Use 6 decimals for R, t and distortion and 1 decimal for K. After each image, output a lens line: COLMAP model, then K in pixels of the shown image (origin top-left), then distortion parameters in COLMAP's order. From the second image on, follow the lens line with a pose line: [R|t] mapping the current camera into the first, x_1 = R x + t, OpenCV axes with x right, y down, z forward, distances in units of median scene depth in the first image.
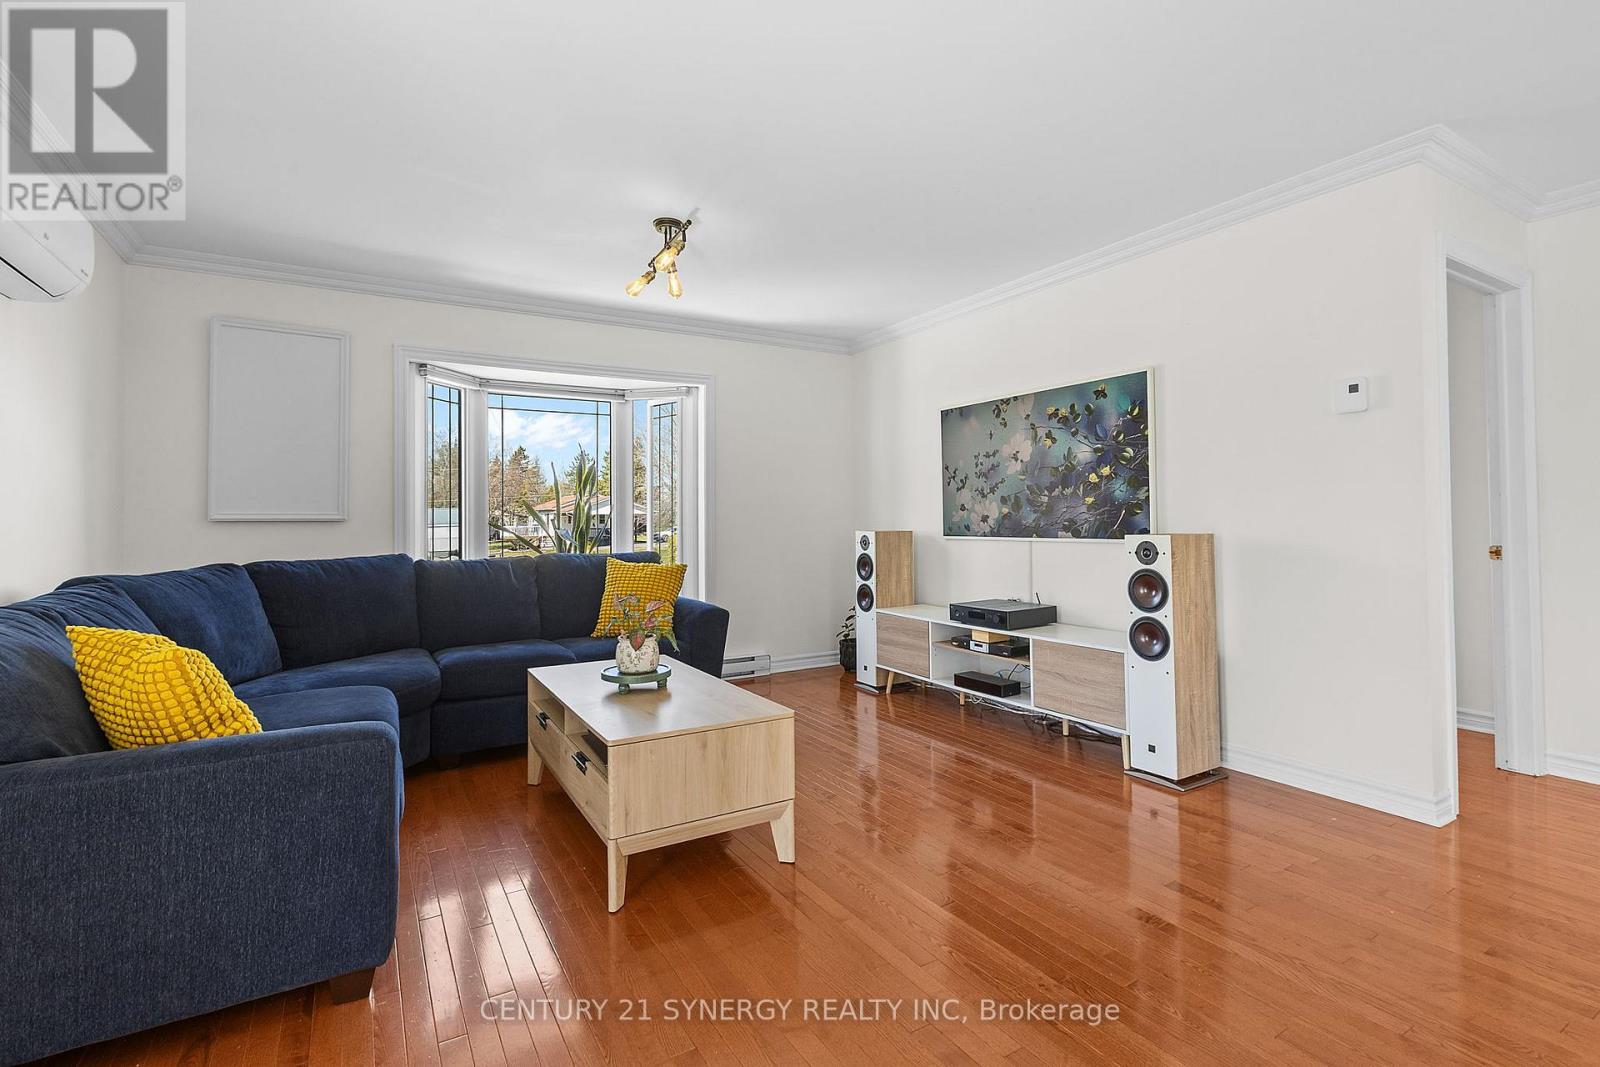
lens RADIAL K [[730.4, 0, 794.6], [0, 730.4, 521.4], [0, 0, 1]] dist [-0.000486, -0.000156]
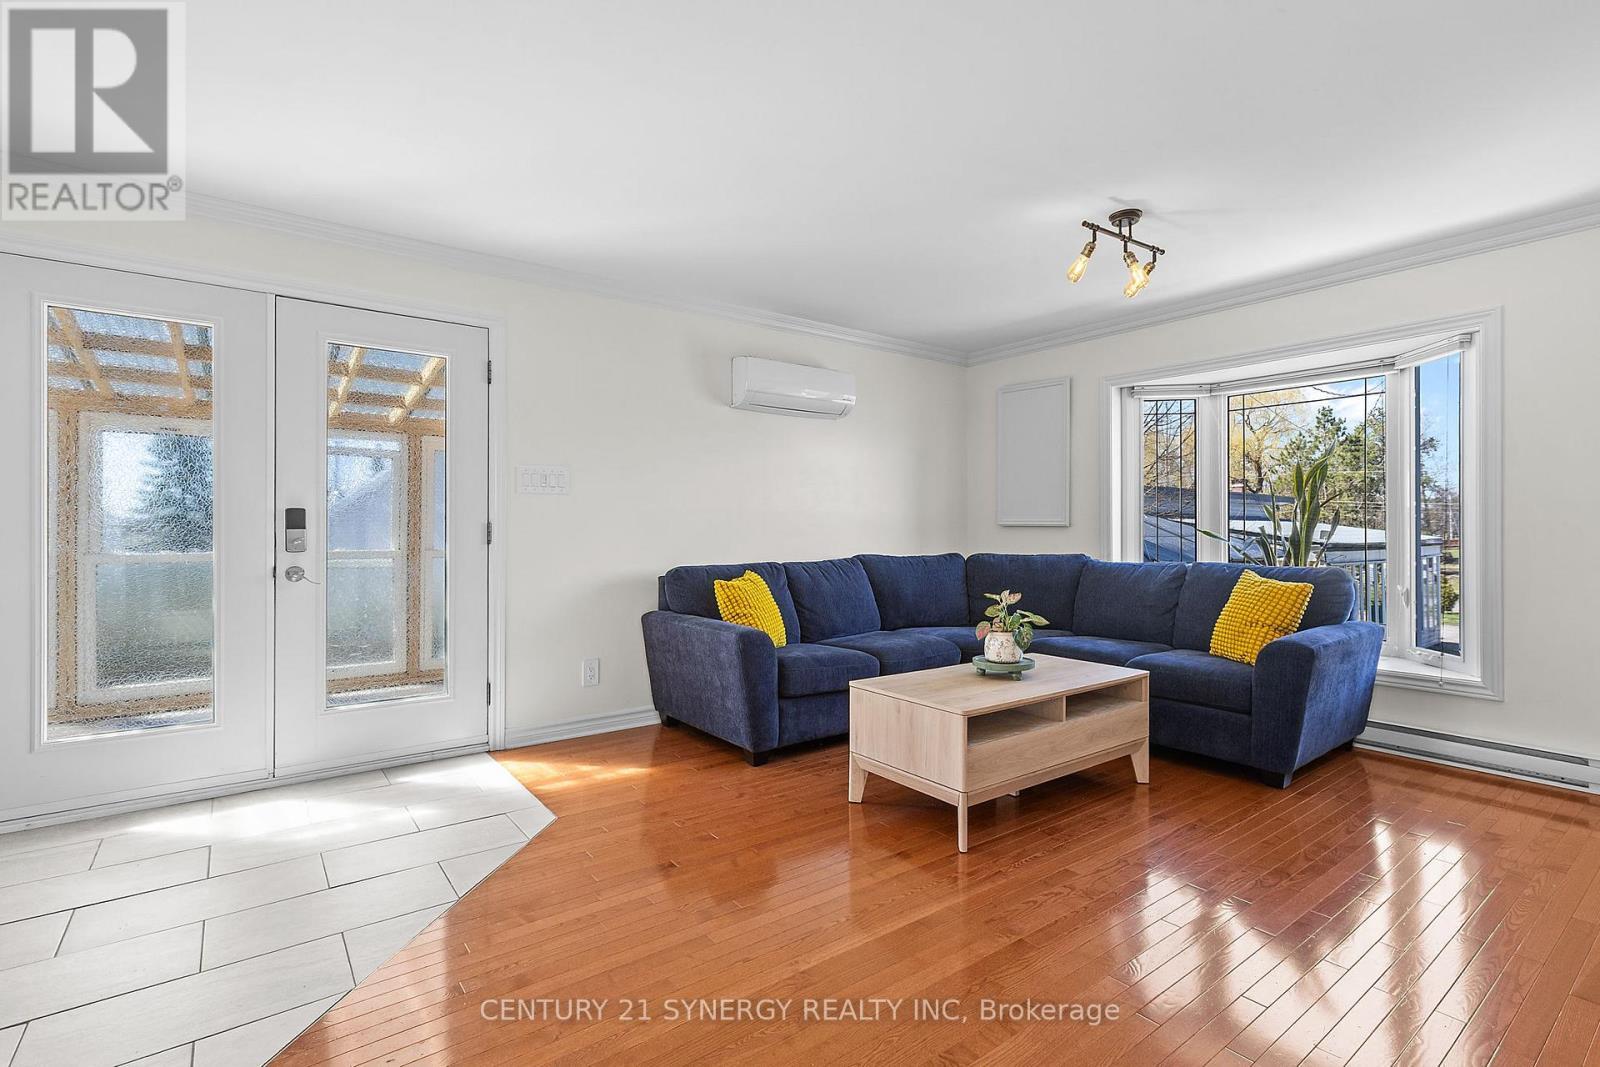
lens RADIAL K [[770.8, 0, 800.0], [0, 770.8, 533.5], [0, 0, 1]] dist [0.000293, 0.000062]
pose [[0.106786, 0.016573, -0.994144, 0.707137], [-0.004112, 0.999860, 0.016227, -0.008179], [0.994274, 0.002355, 0.106839, 0.419727]]
